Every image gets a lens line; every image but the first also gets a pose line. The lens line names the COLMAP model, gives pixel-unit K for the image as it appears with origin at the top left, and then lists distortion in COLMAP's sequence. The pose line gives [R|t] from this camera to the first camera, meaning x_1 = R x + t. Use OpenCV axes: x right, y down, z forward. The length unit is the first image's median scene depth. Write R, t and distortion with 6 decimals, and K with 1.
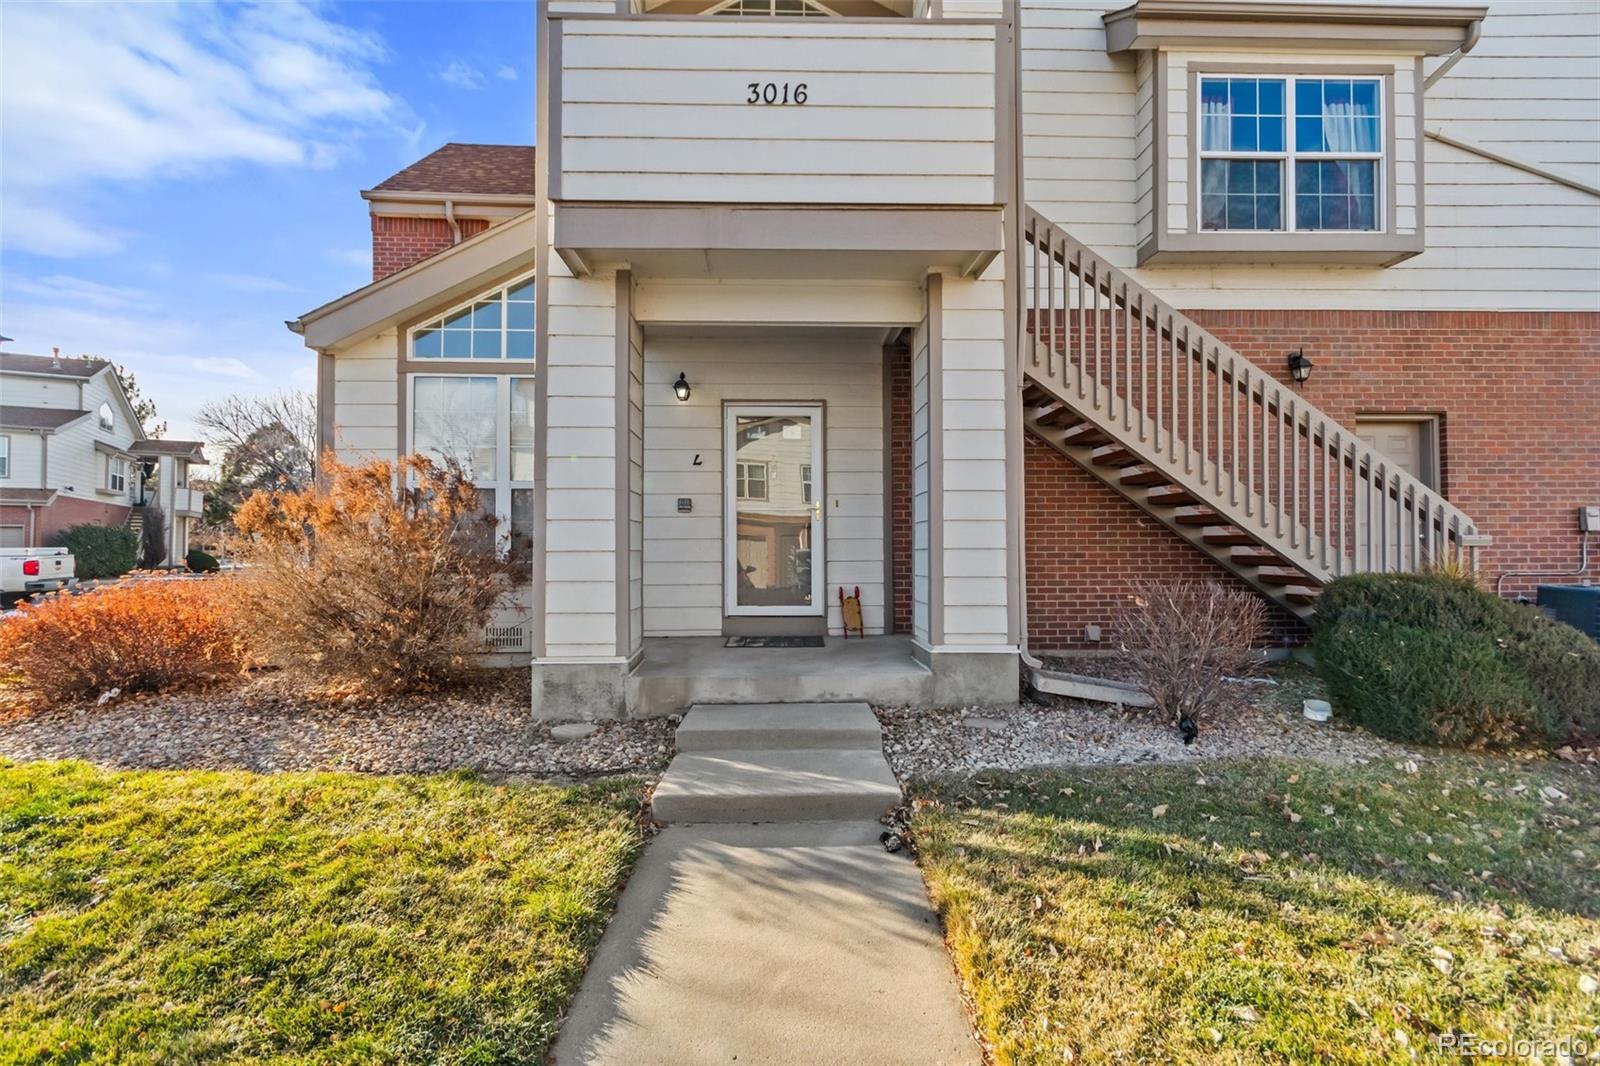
lens RADIAL K [[708.8, 0, 791.4], [0, 708.8, 523.4], [0, 0, 1]] dist [0.001668, -0.000012]
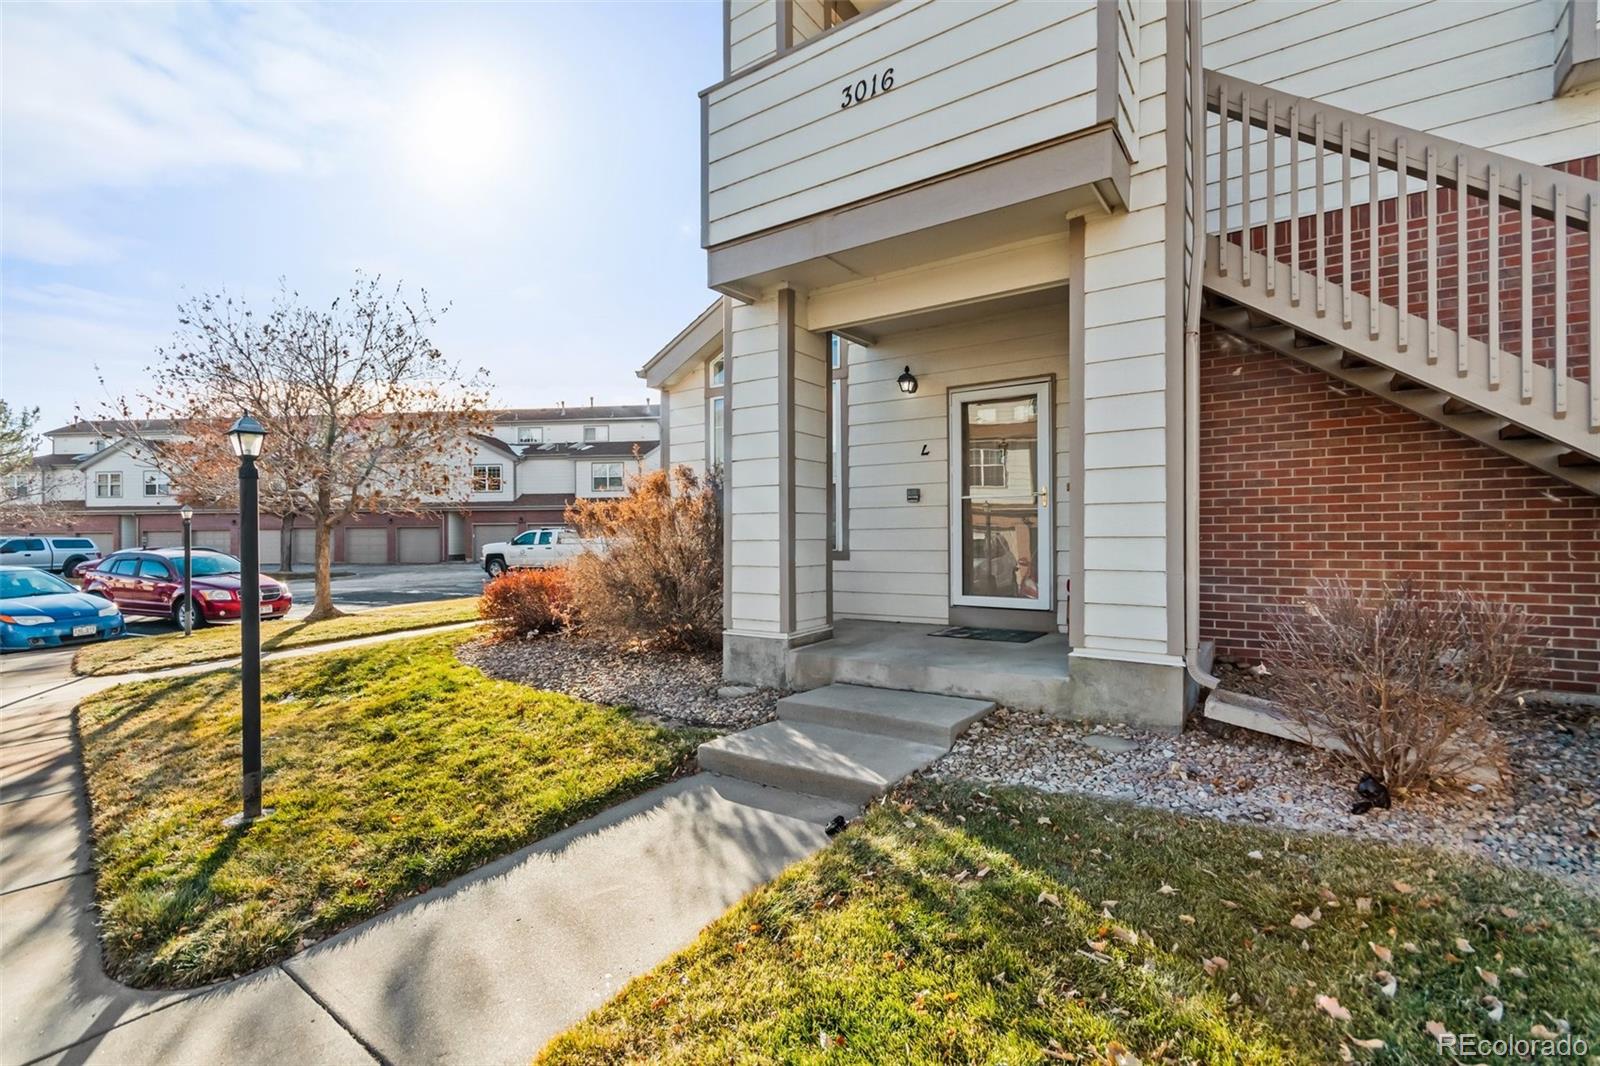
lens RADIAL K [[712.8, 0, 797.6], [0, 712.8, 526.3], [0, 0, 1]] dist [-0.001275, 0.000084]
pose [[0.809422, -0.011952, -0.587106, 0.447184], [0.023572, 0.999648, 0.012148, 0.003805], [0.586755, -0.023673, 0.809419, 0.094634]]
